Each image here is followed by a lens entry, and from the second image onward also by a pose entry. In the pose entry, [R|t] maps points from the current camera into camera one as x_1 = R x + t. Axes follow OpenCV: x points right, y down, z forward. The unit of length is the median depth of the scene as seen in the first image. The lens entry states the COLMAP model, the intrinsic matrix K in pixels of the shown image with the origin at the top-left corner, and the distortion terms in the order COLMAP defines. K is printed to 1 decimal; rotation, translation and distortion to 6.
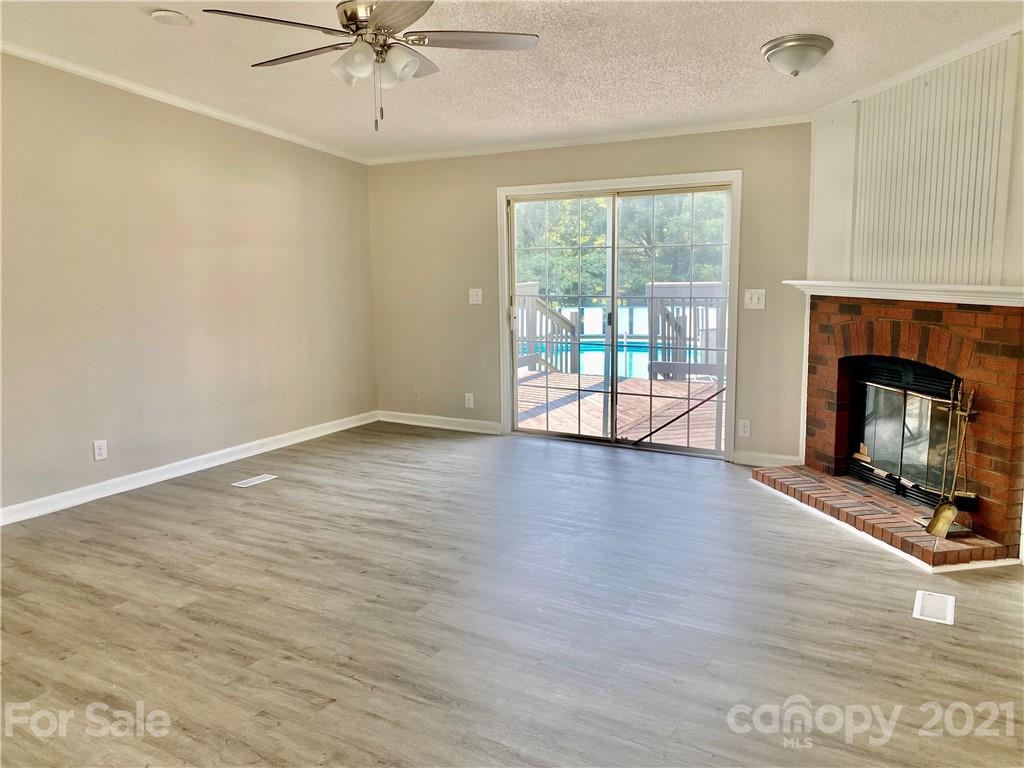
lens RADIAL K [[775.7, 0, 516.2], [0, 775.7, 382.5], [0, 0, 1]] dist [0.023710, -0.001683]
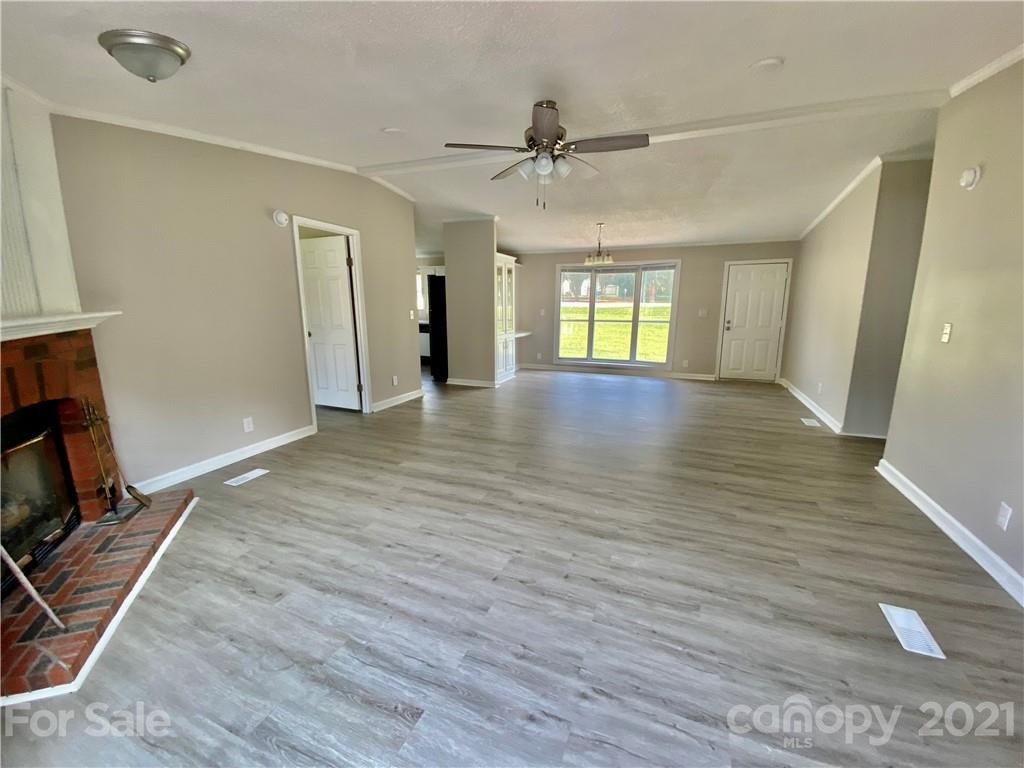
lens RADIAL K [[418.3, 0, 510.8], [0, 418.3, 385.1], [0, 0, 1]] dist [0.000112, -0.009441]
pose [[-0.989016, 0.044989, -0.140798, 0.025485], [-0.007016, 0.937192, 0.348743, -0.200711], [0.147645, 0.345900, -0.926582, 1.394553]]
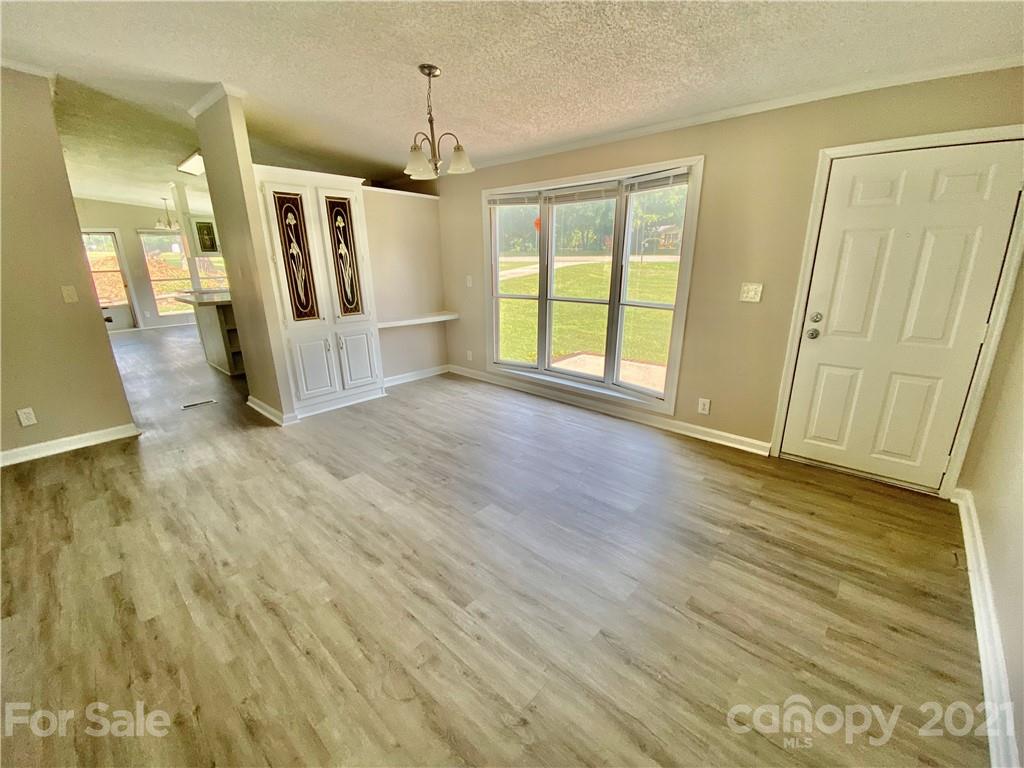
lens RADIAL K [[418.3, 0, 515.2], [0, 418.3, 384.8], [0, 0, 1]] dist [0.000112, -0.009441]
pose [[-0.980122, -0.029940, 0.196124, -0.741947], [0.059566, 0.898531, 0.434849, -0.074194], [-0.189243, 0.437887, -0.878887, 0.595626]]
